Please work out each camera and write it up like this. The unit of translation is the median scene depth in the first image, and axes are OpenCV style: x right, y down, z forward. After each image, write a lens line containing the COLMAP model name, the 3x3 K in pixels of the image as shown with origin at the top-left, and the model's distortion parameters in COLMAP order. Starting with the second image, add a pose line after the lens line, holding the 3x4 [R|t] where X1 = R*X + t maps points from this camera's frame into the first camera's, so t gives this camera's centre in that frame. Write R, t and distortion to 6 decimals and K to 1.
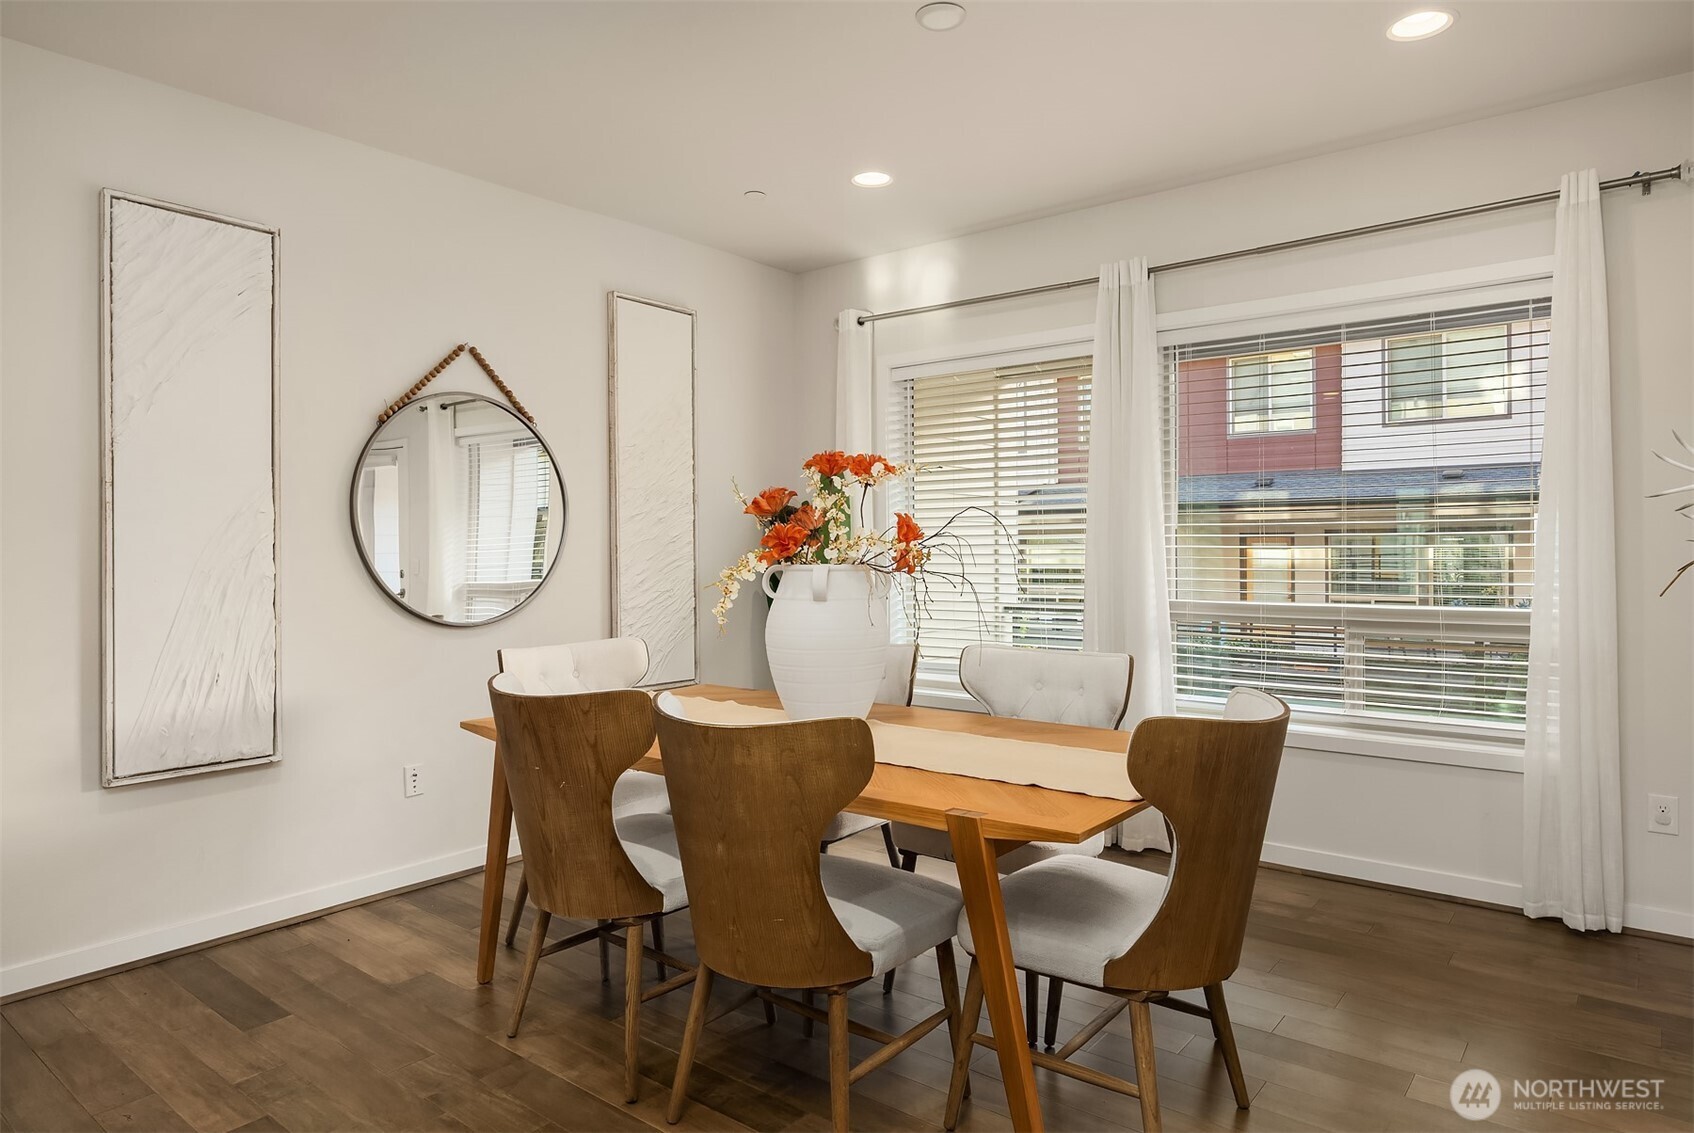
lens RADIAL K [[1025.1, 0, 849.5], [0, 1025.1, 557.1], [0, 0, 1]] dist [0.001934, -0.000138]
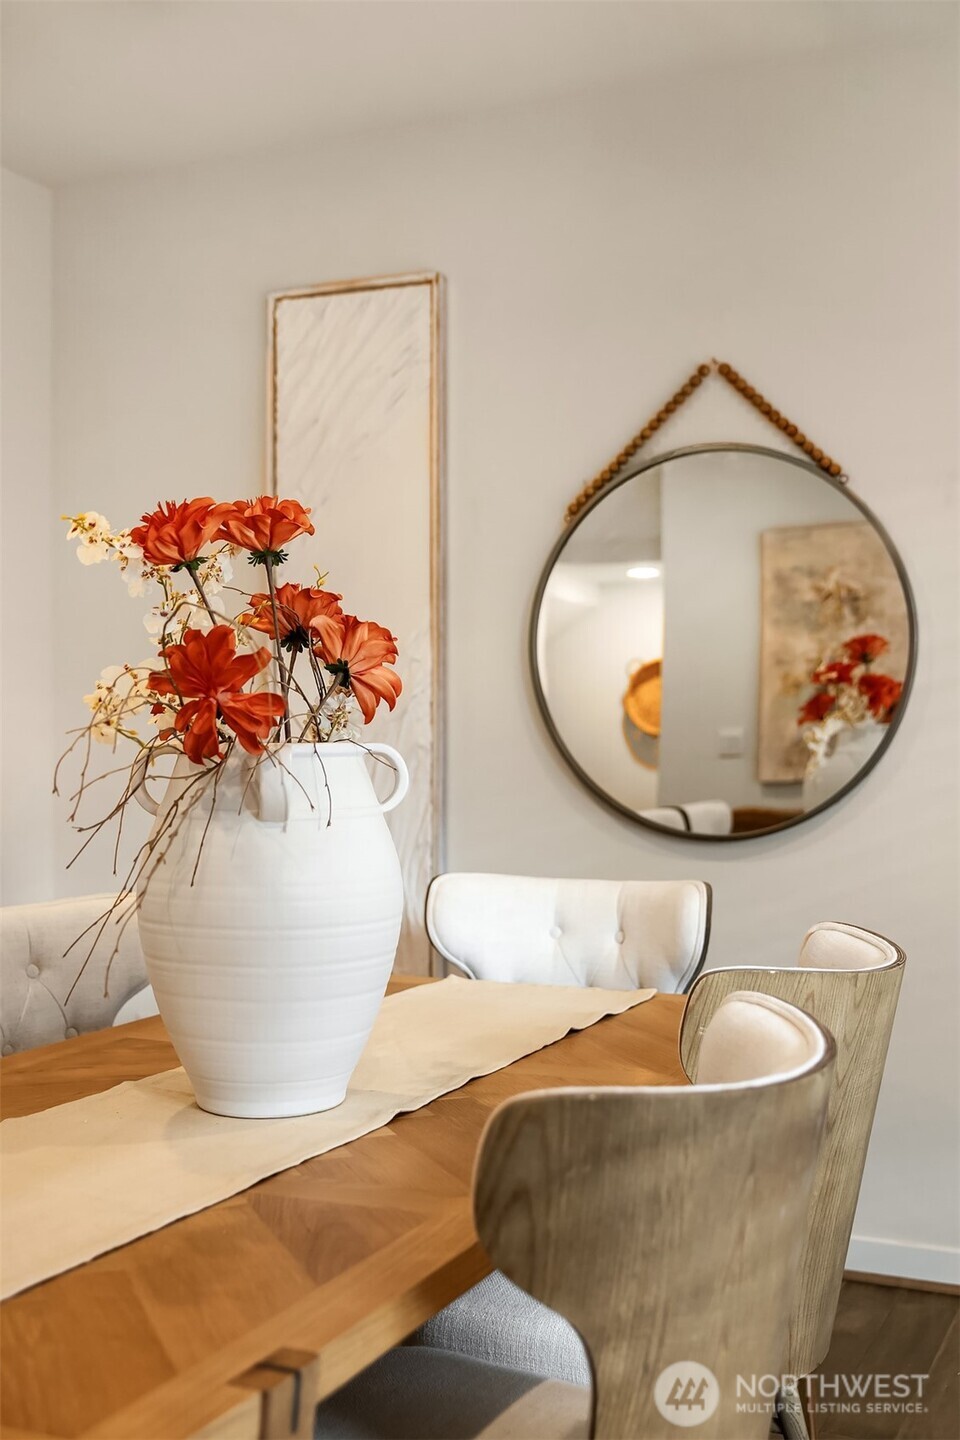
lens RADIAL K [[1659.4, 0, 478.7], [0, 1659.4, 722.9], [0, 0, 1]] dist [-0.001059, 0.000000]
pose [[0.227773, 0.010783, -0.973654, 0.535079], [-0.007673, 0.999928, 0.009279, -0.007937], [0.973684, 0.005357, 0.227840, 0.667137]]
